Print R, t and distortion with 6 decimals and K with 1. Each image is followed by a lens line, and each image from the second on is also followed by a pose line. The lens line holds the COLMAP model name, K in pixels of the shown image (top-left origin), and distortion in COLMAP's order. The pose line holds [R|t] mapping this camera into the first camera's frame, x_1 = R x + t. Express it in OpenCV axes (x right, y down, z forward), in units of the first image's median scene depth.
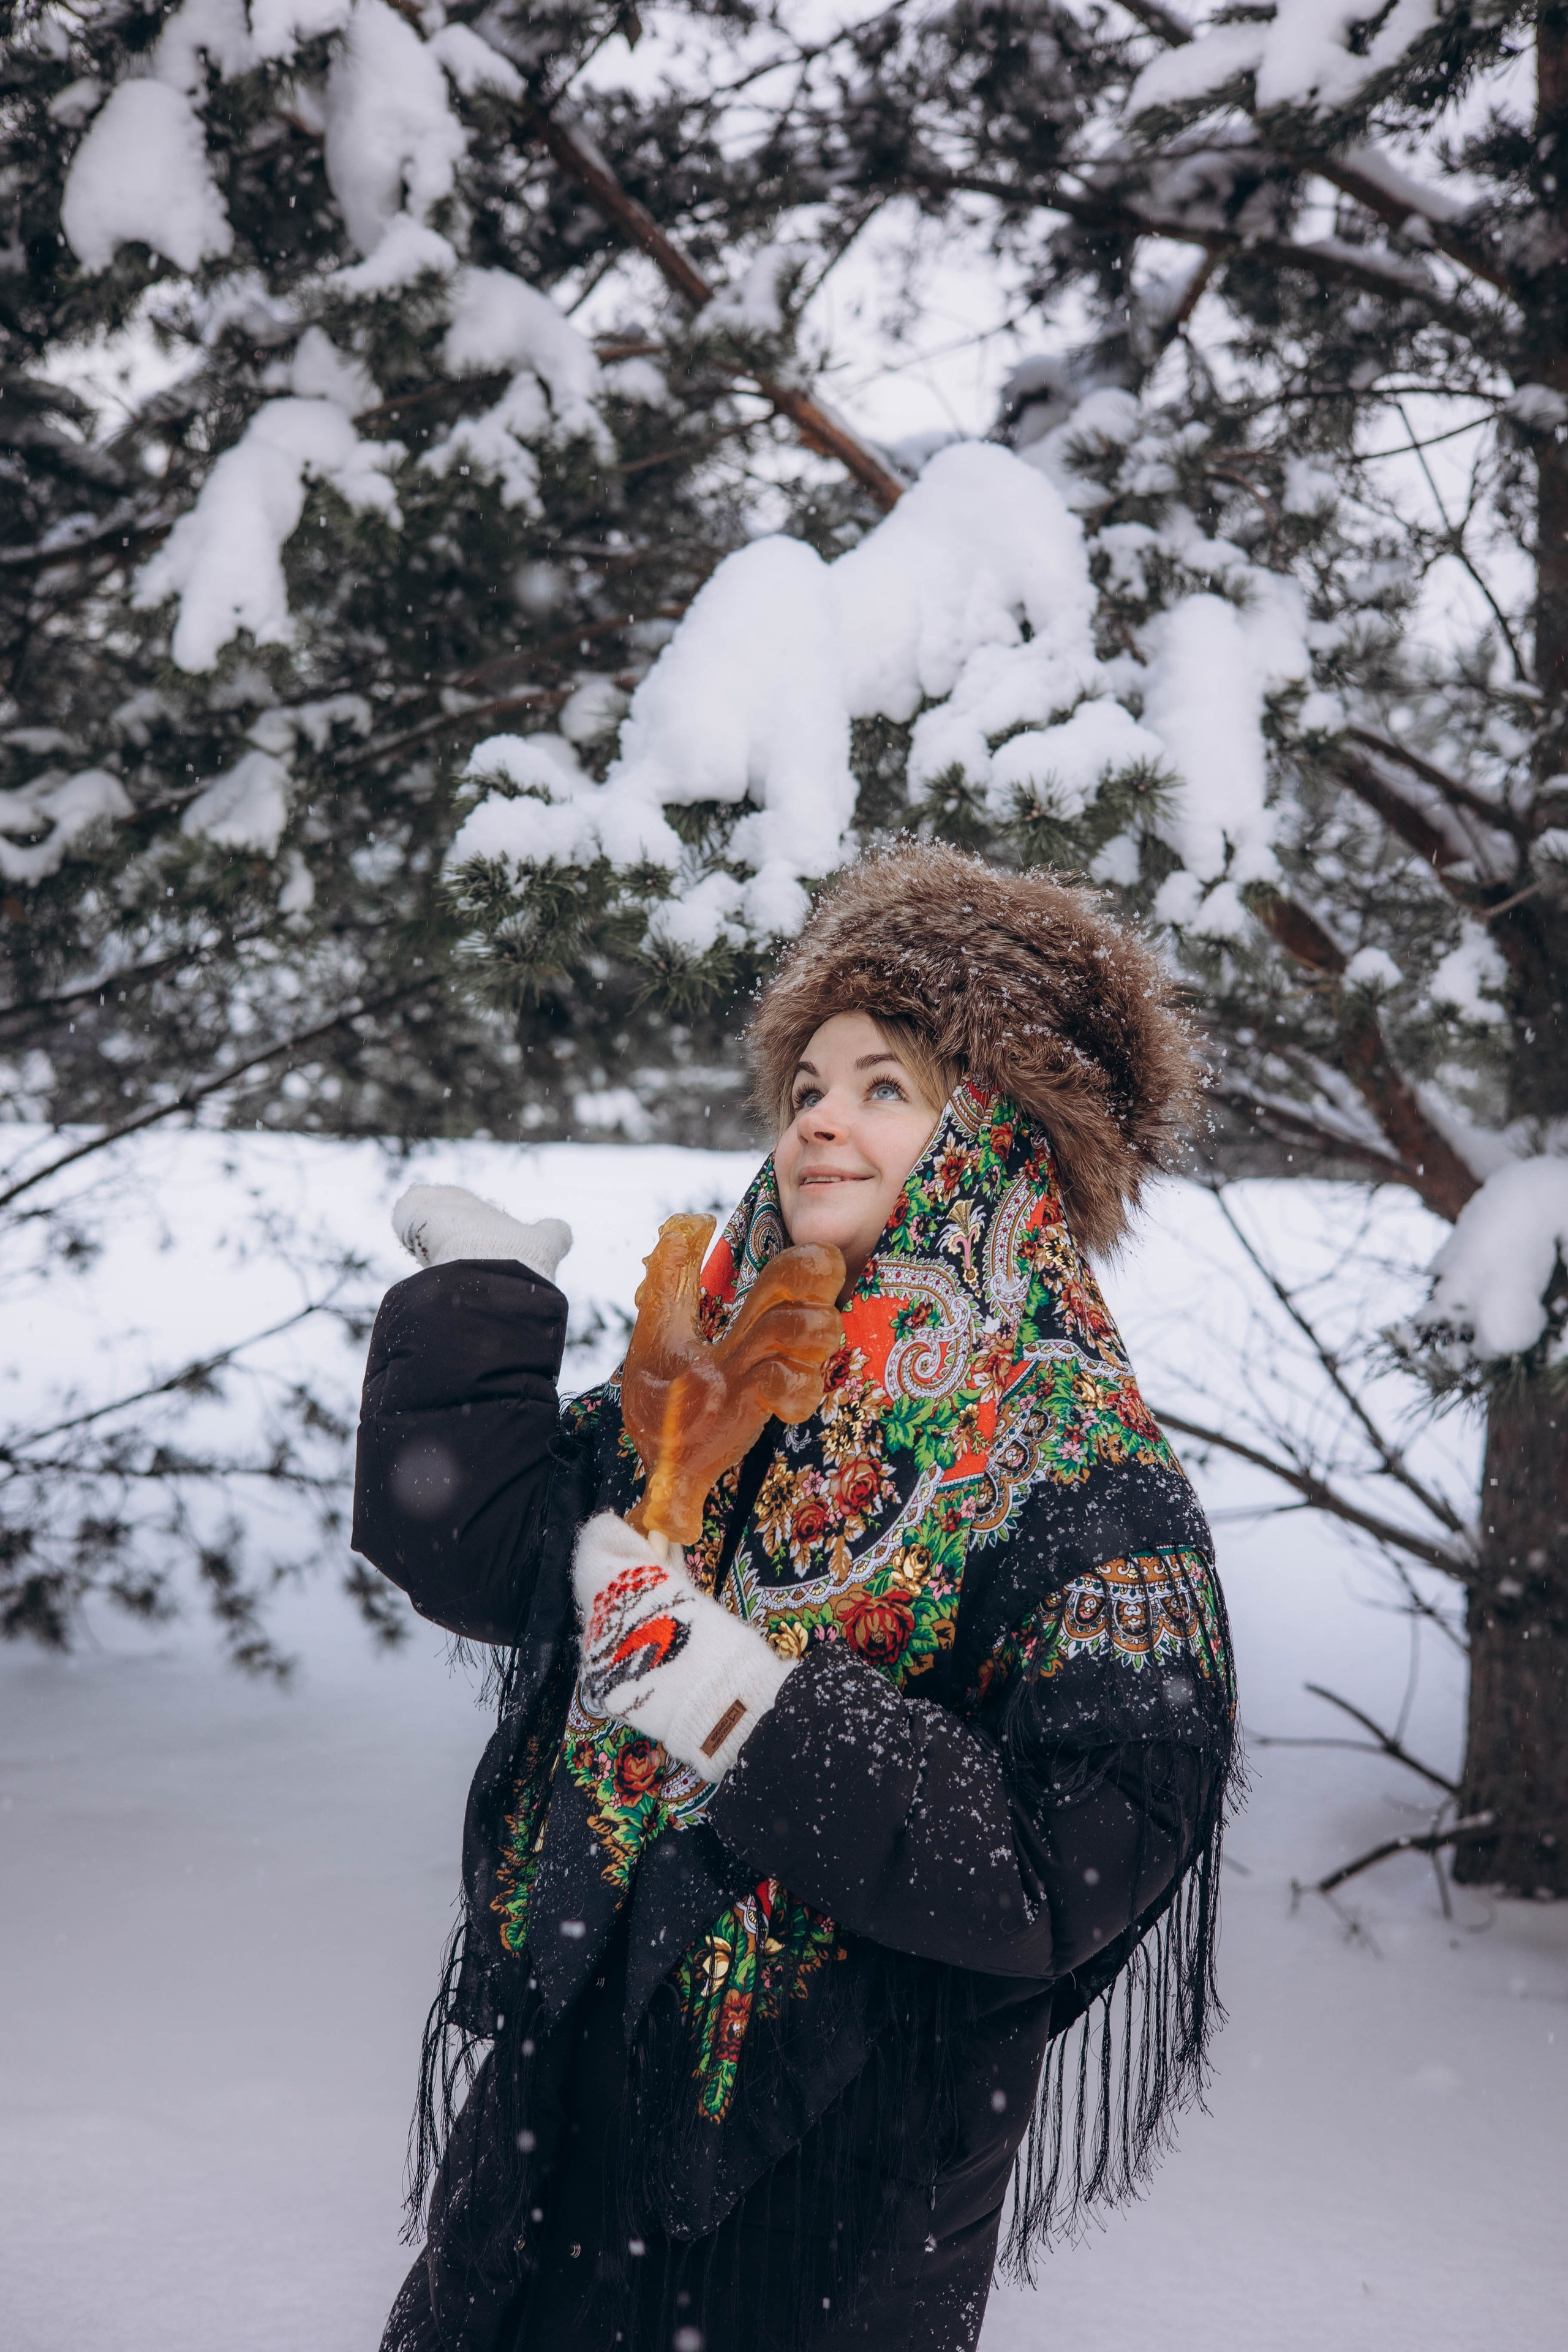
lens RADIAL K [[3382.8, 0, 757.5], [0, 3382.8, 1182.6], [0, 0, 1]] dist [0.030047, -0.183543]
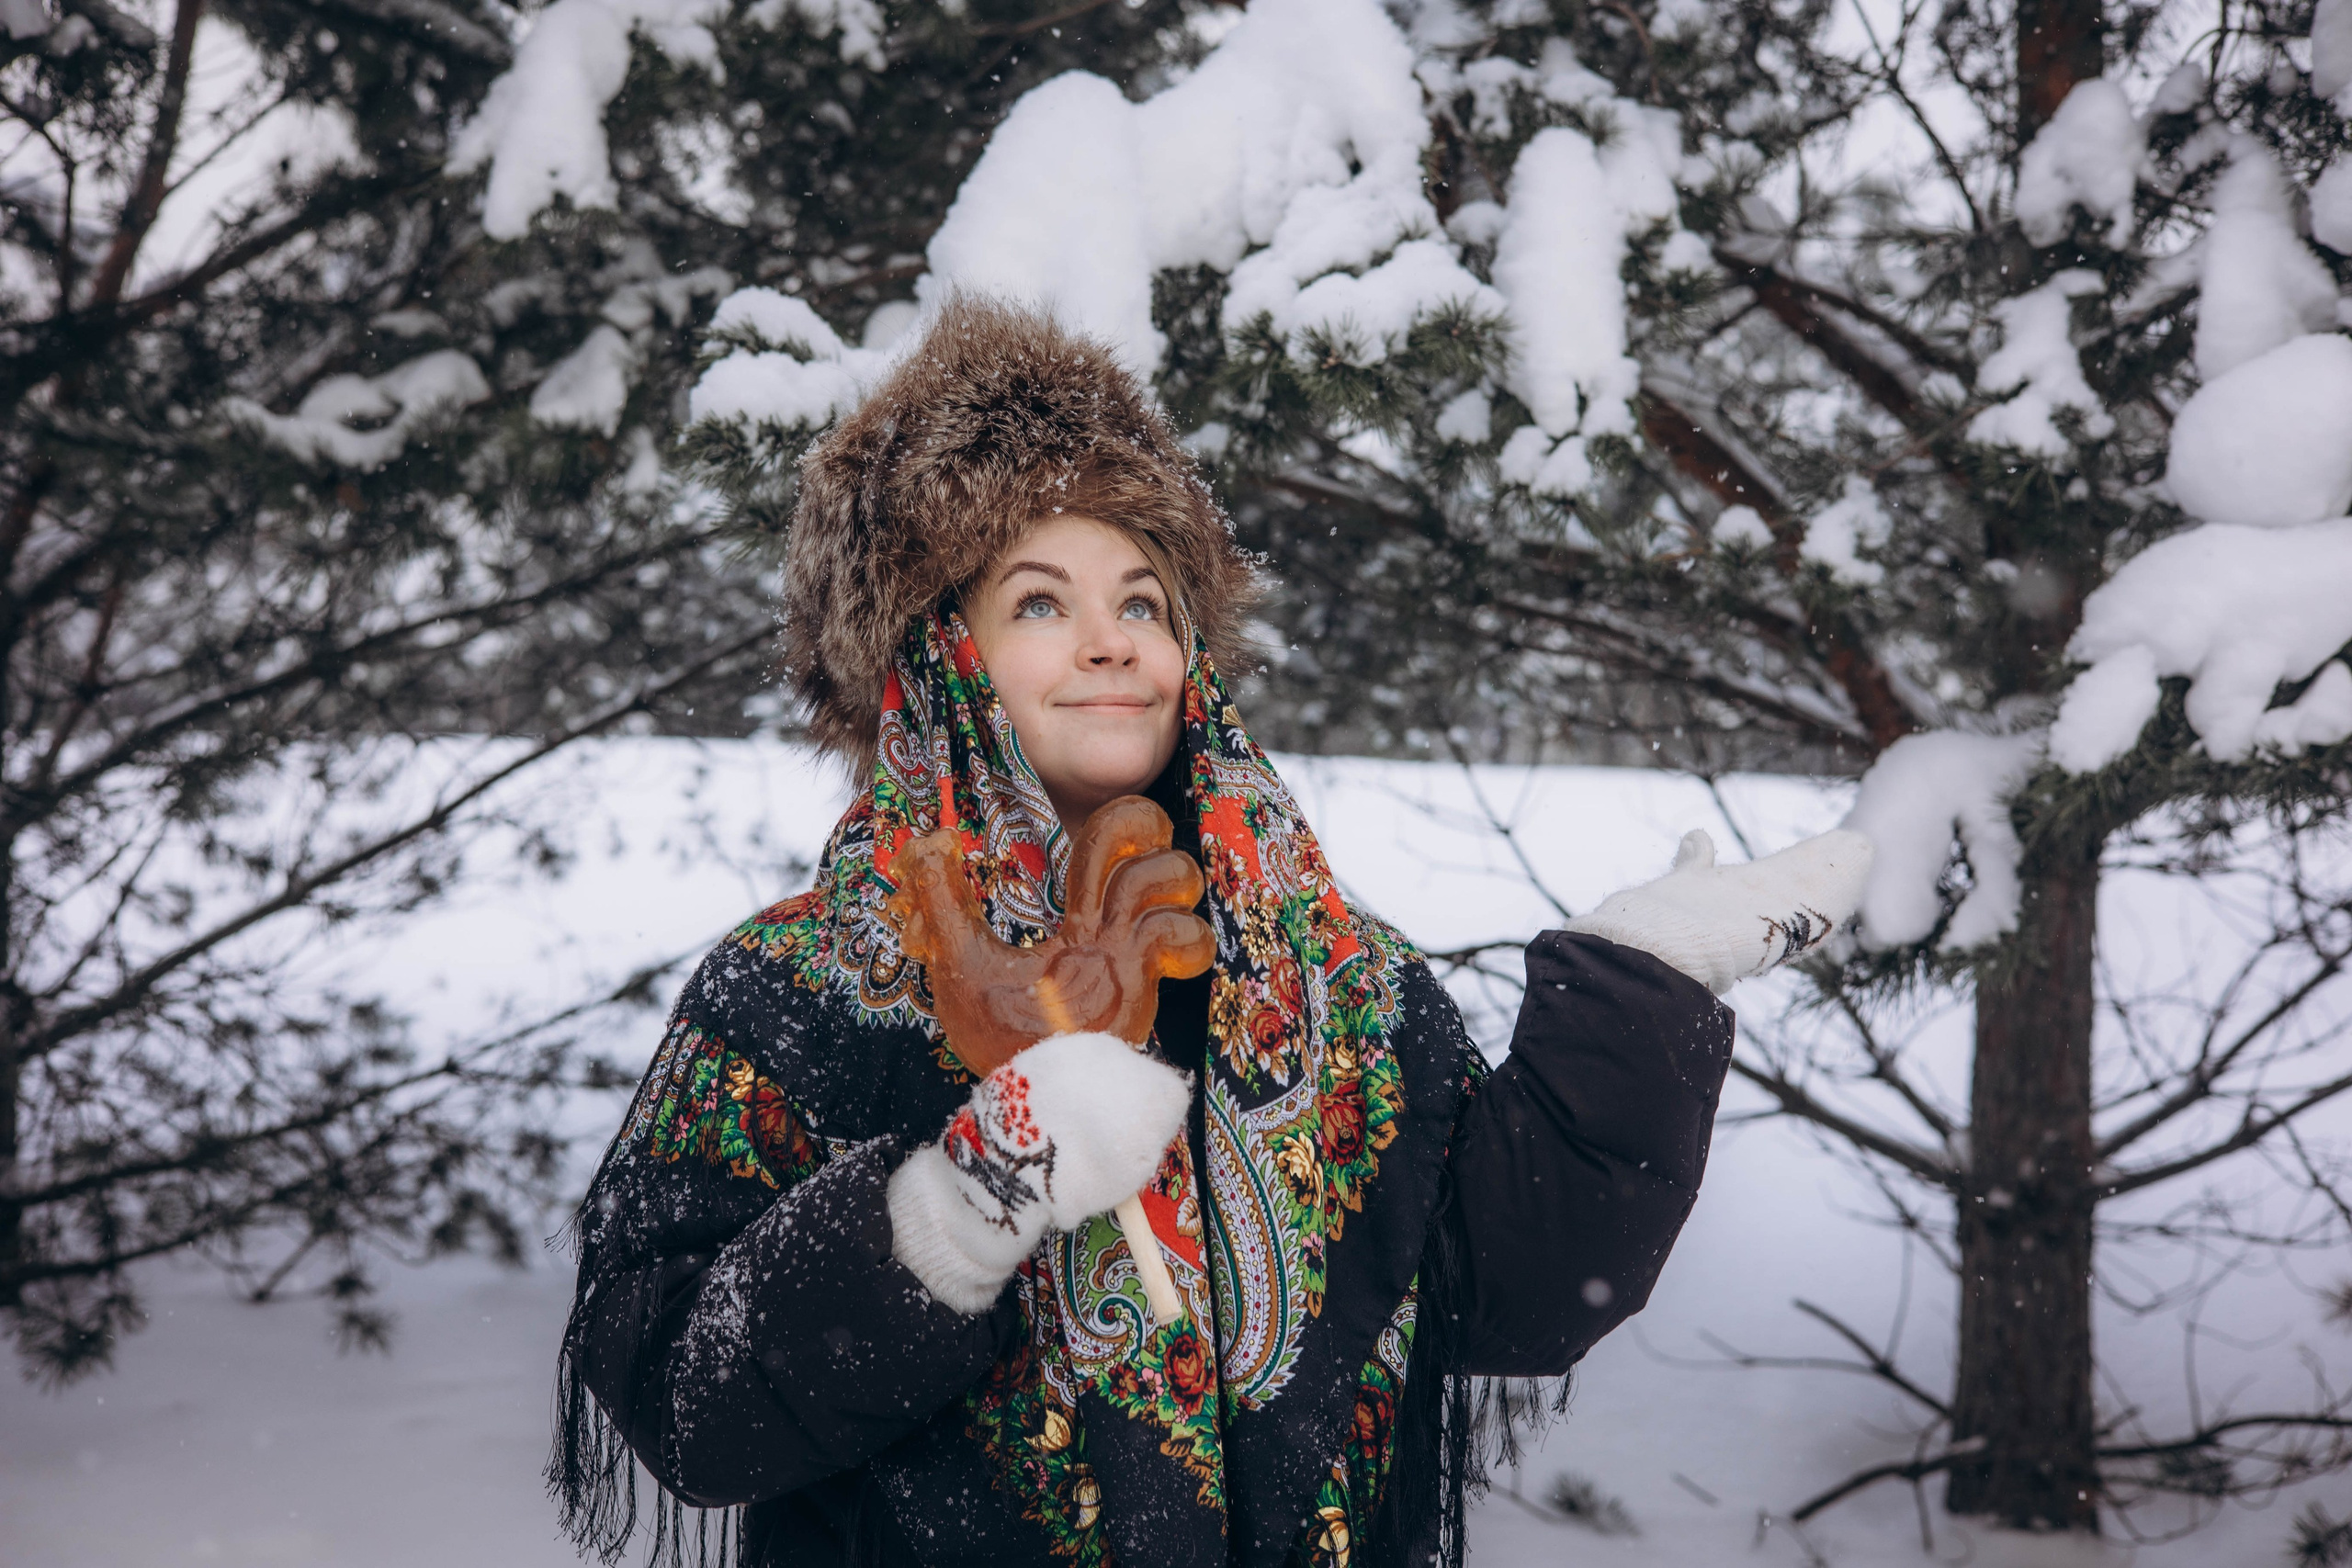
lens RADIAL K [[3382.5, 0, 1176.0], [0, 3382.5, 784.0], [0, 0, 1]] dist [0.030047, -0.183543]
pose [[0.997759, -0.011895, -0.065838, 0.088109], [0.011712, 0.999926, -0.003164, 0.007468], [0.065870, 0.002386, 0.997825, 0.071179]]
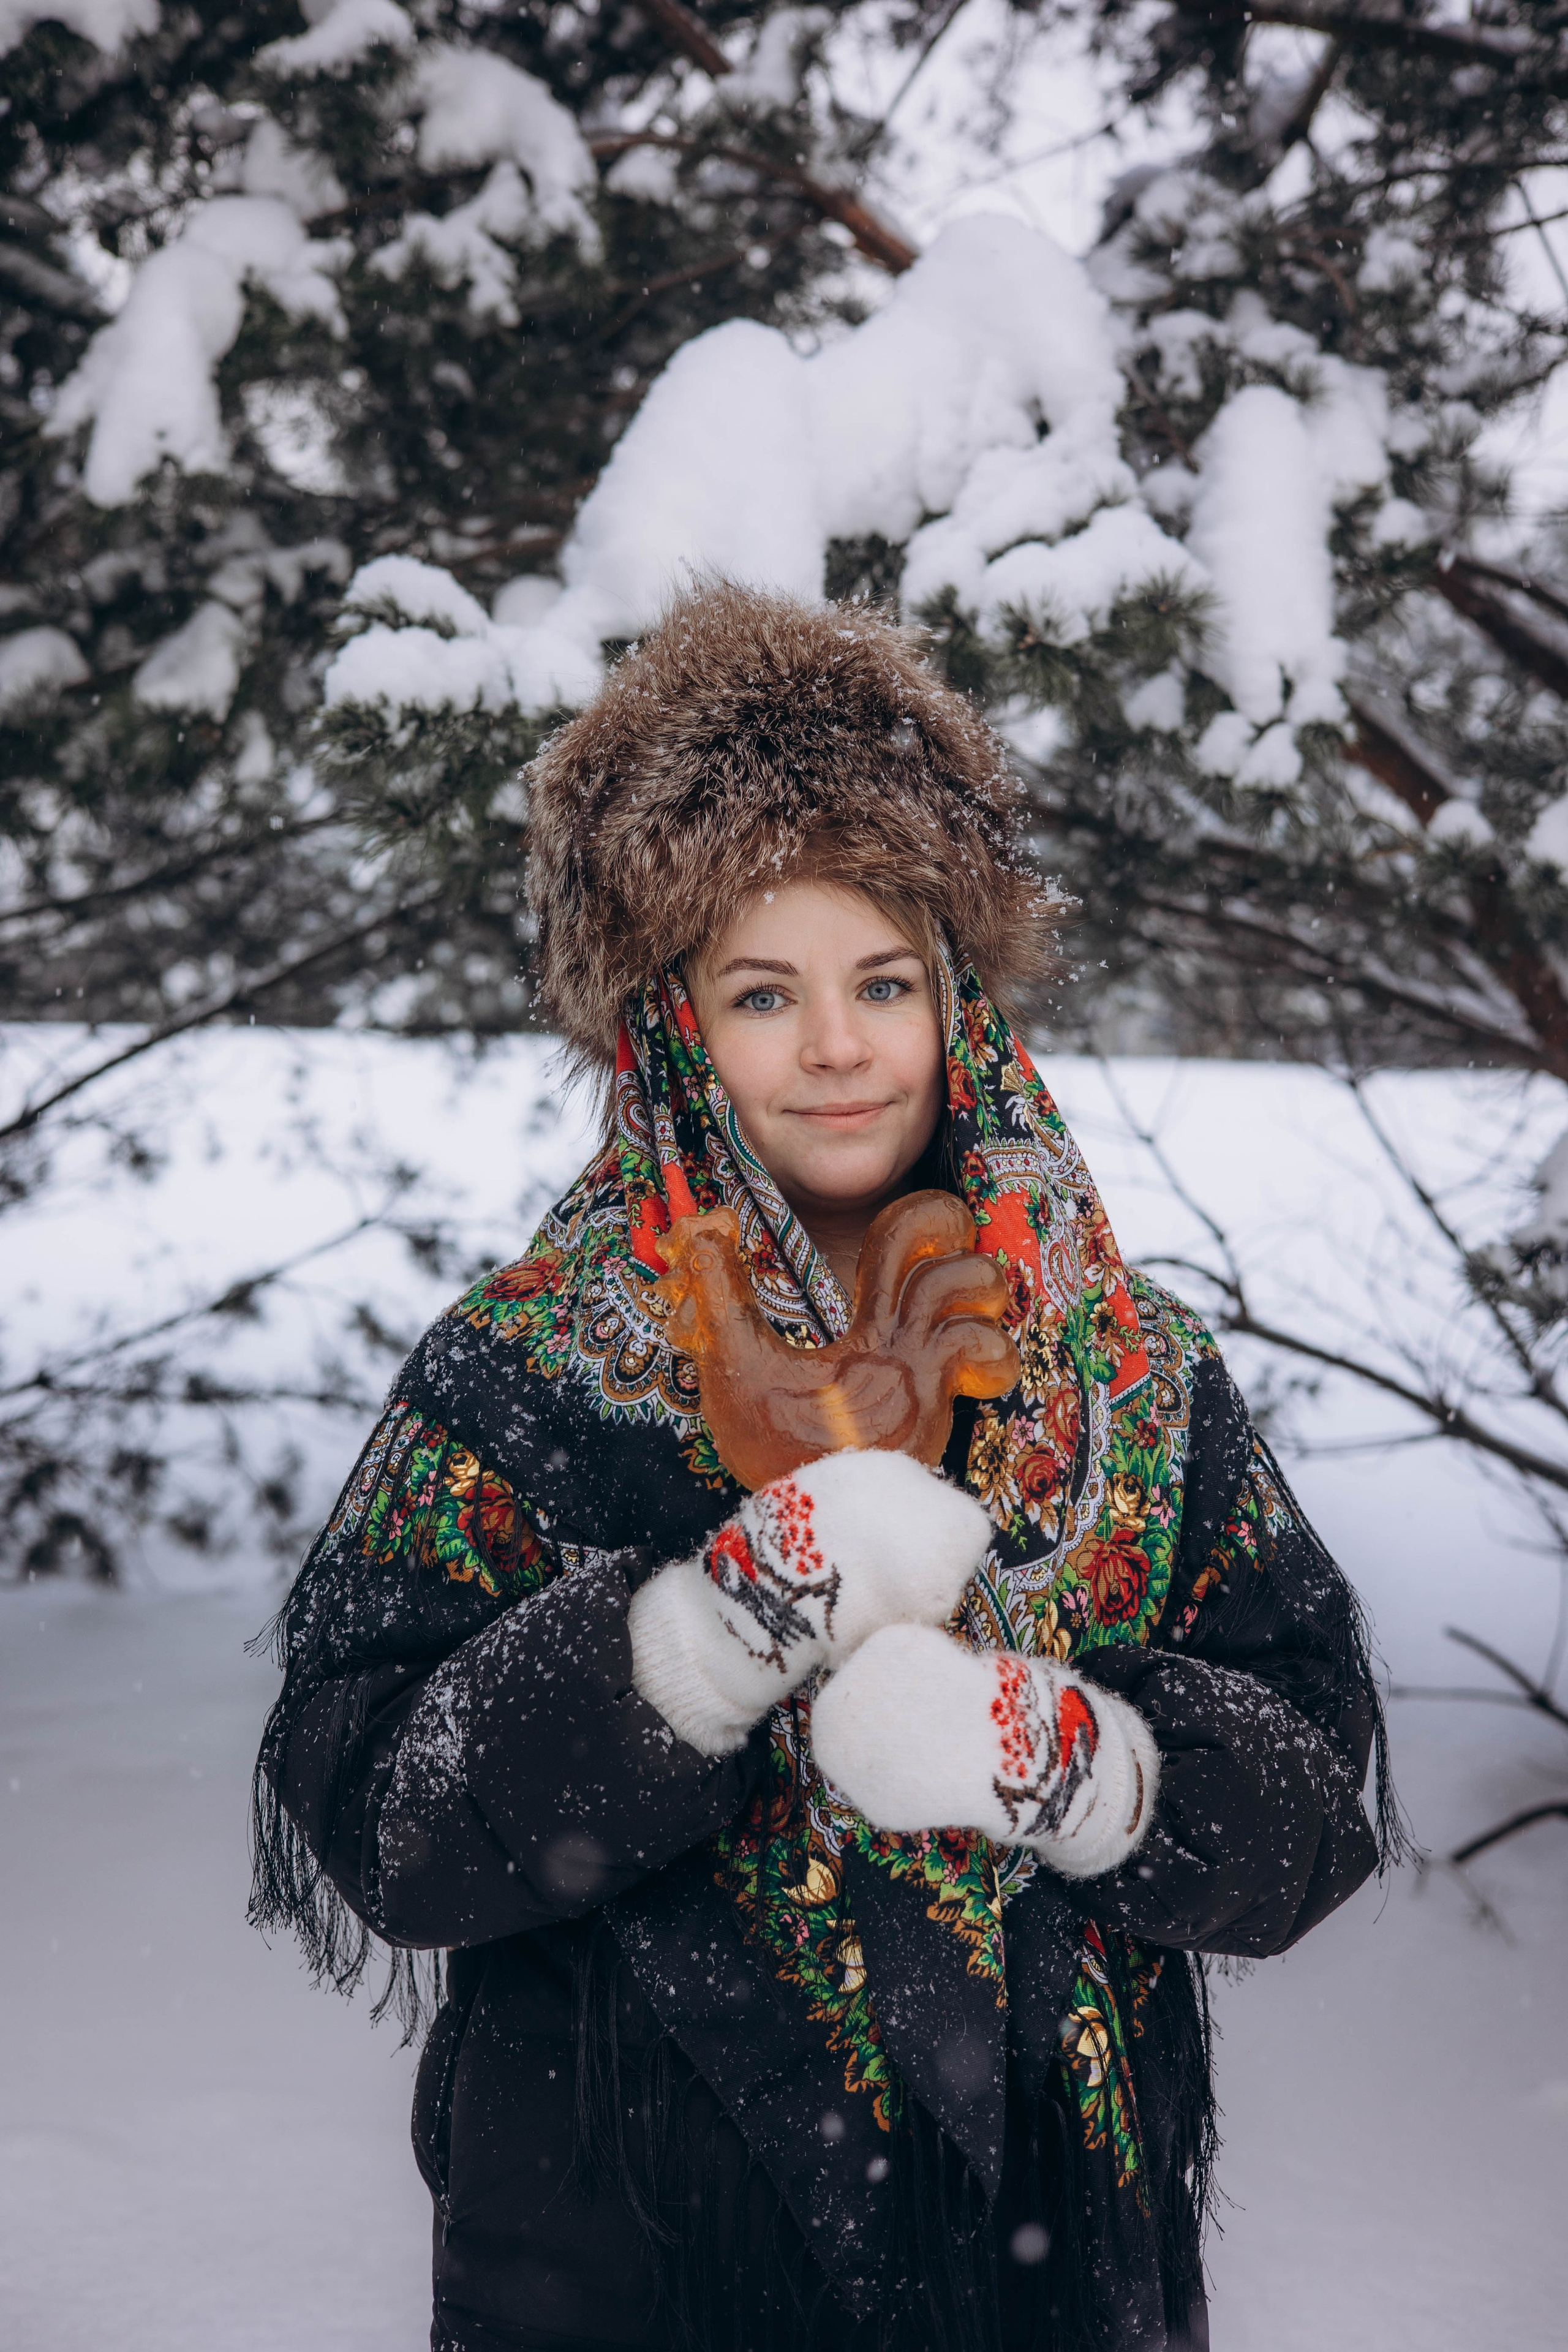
lens RADIAL K [[3382.8, 0, 757.5], [0, 3382.8, 1182.6], [0, 0, 1]] dist [0.030047, -0.183543]
pose [[0.997937, -0.006869, -0.063829, 0.060073], [0.008772, 0.999524, 0.029575, -0.000381], [0.063596, -0.030074, 0.997523, 0.141128]]
